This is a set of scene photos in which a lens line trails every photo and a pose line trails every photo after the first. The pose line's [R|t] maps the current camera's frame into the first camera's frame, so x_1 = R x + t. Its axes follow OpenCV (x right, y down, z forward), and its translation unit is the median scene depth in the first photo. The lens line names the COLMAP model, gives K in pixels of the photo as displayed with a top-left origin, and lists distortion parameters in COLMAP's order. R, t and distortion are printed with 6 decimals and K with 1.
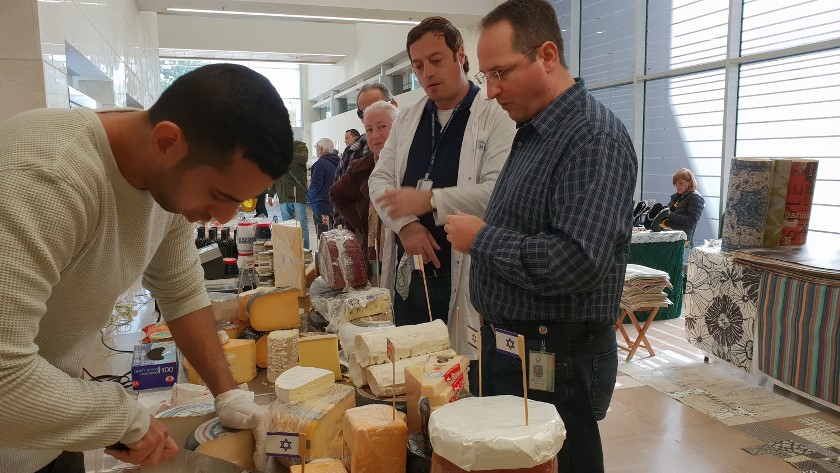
lens RADIAL K [[653.7, 0, 417.4], [0, 653.7, 235.3], [0, 0, 1]] dist [-0.001610, 0.000061]
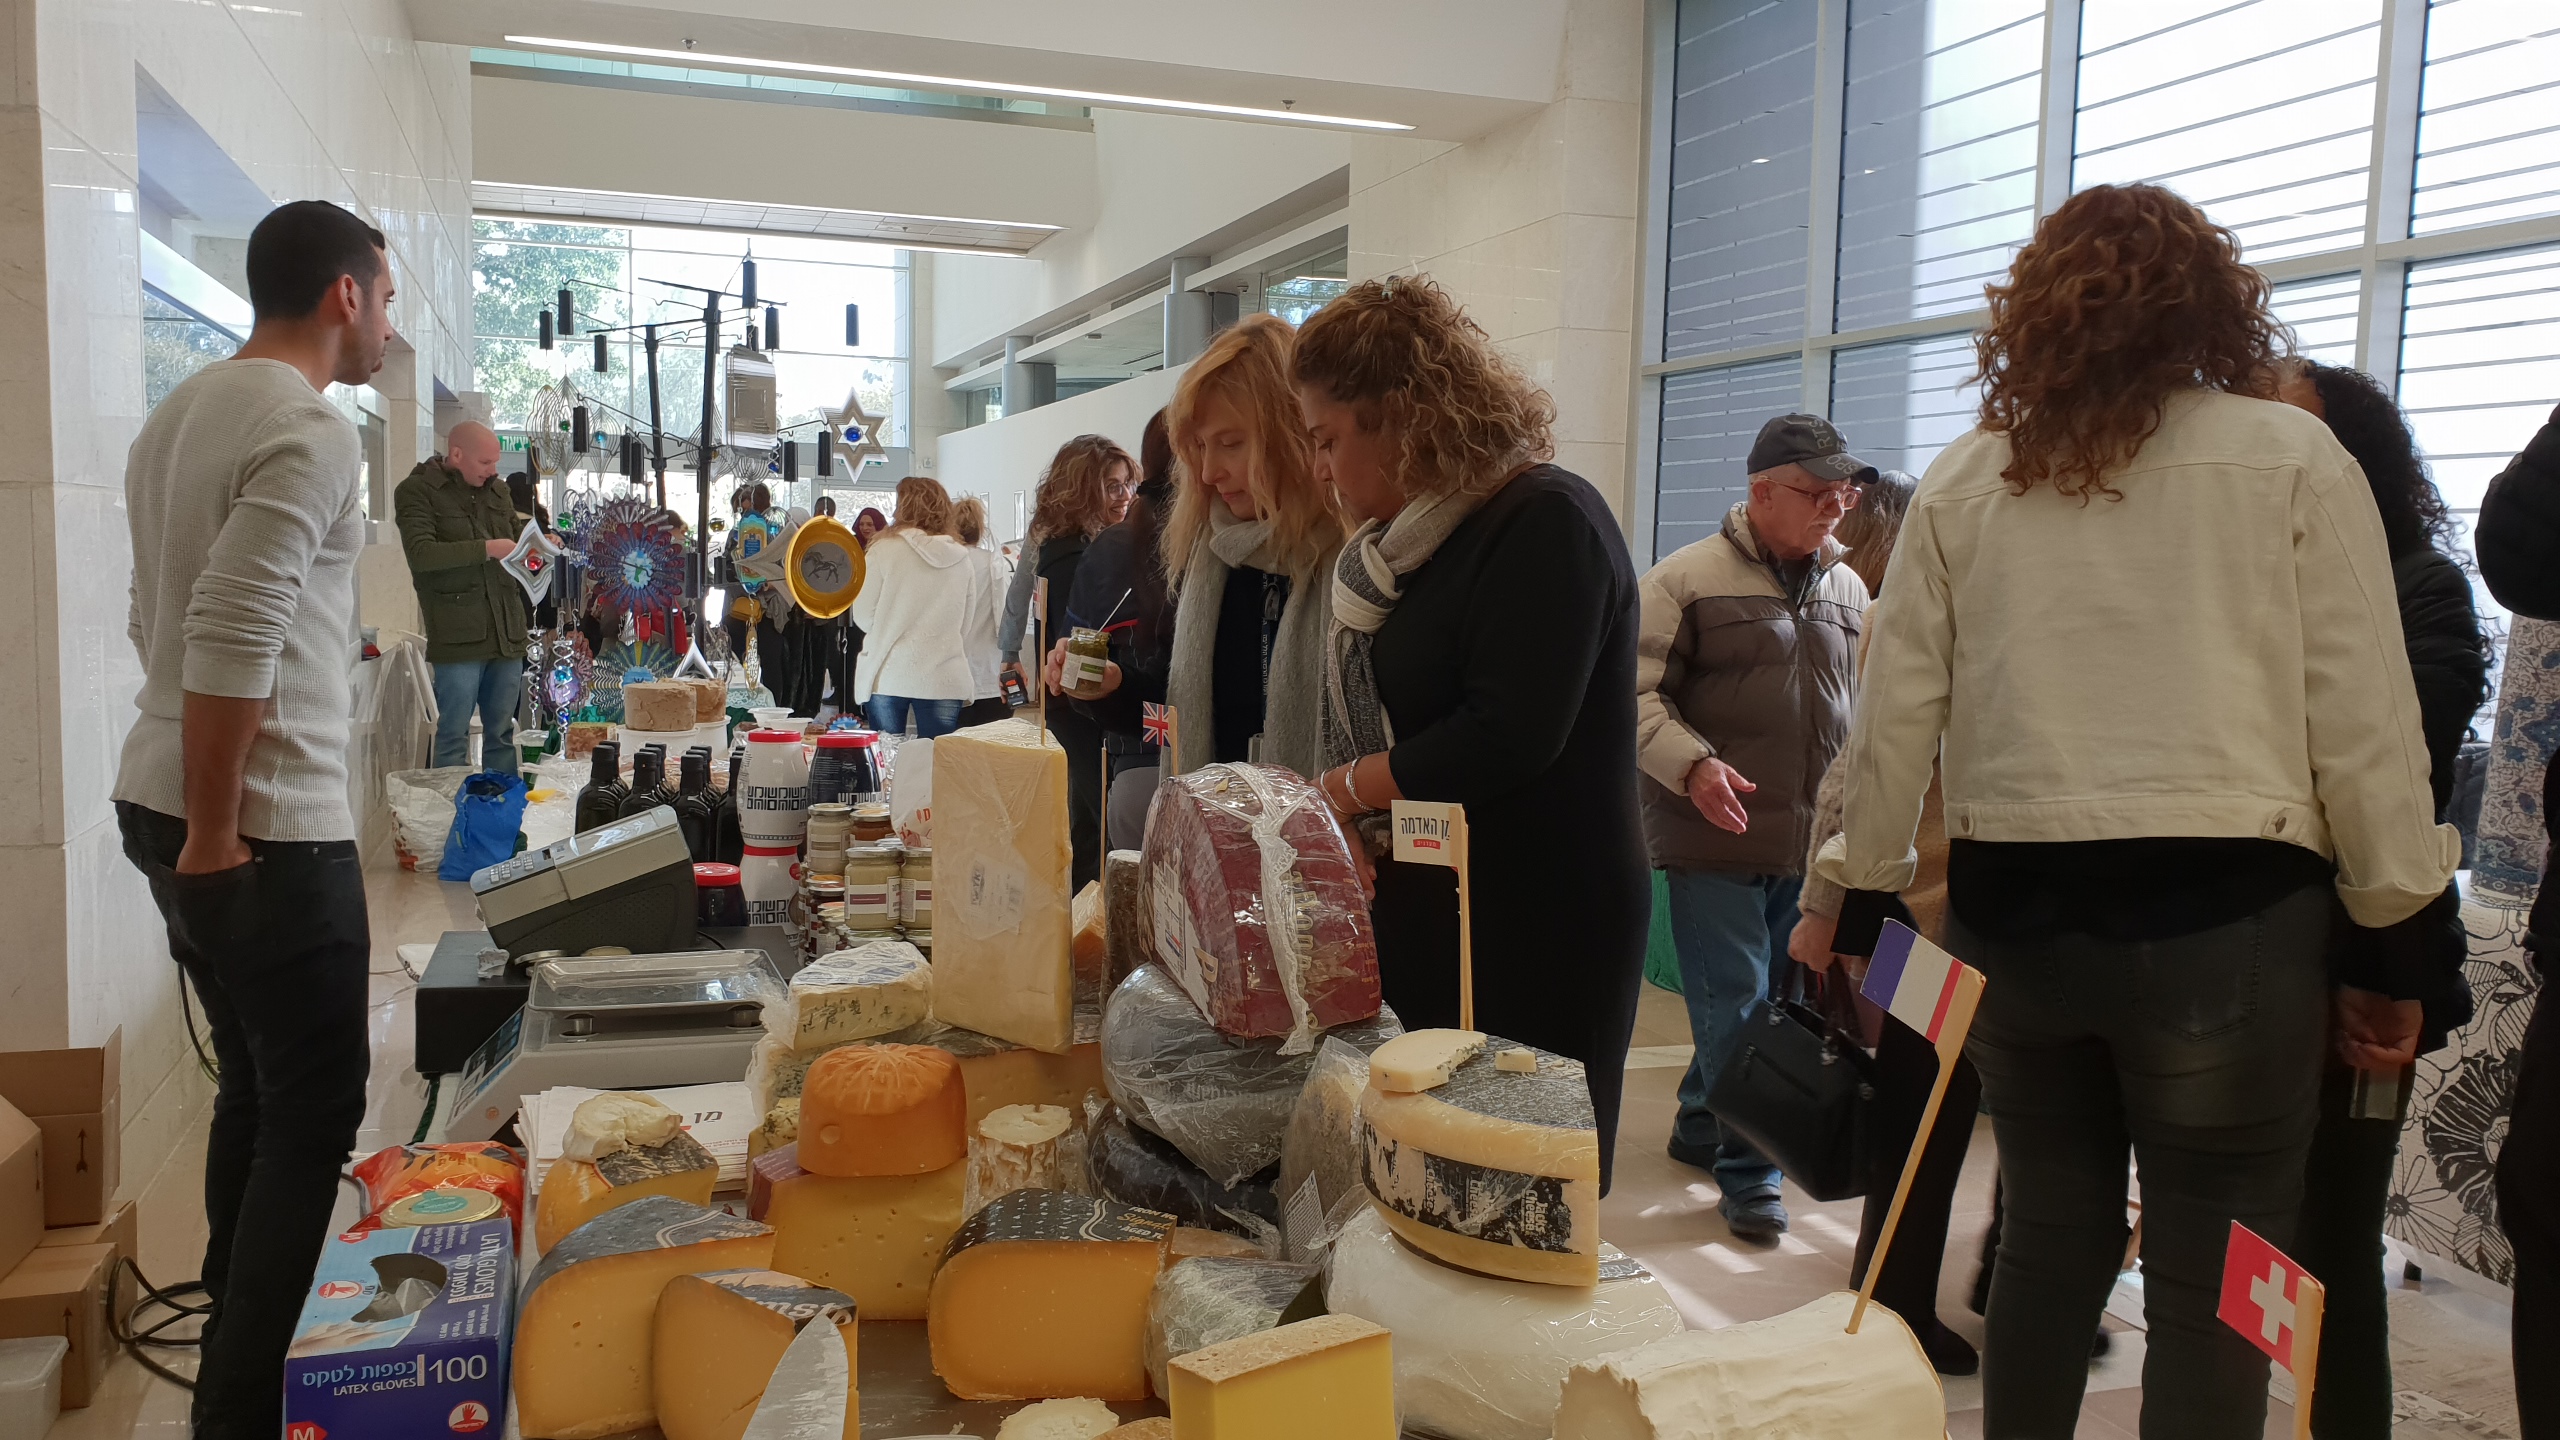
lens RADIAL K [[1992.2, 0, 1286.8], [0, 1992.2, 730.1], [0, 0, 1]] dist [-0.001610, 0.000061]
pose [[0.999271, 0.031253, 0.021904, -0.065012], [-0.030520, 0.998987, -0.033056, 0.000678], [-0.022915, 0.032363, 0.999213, 0.164058]]
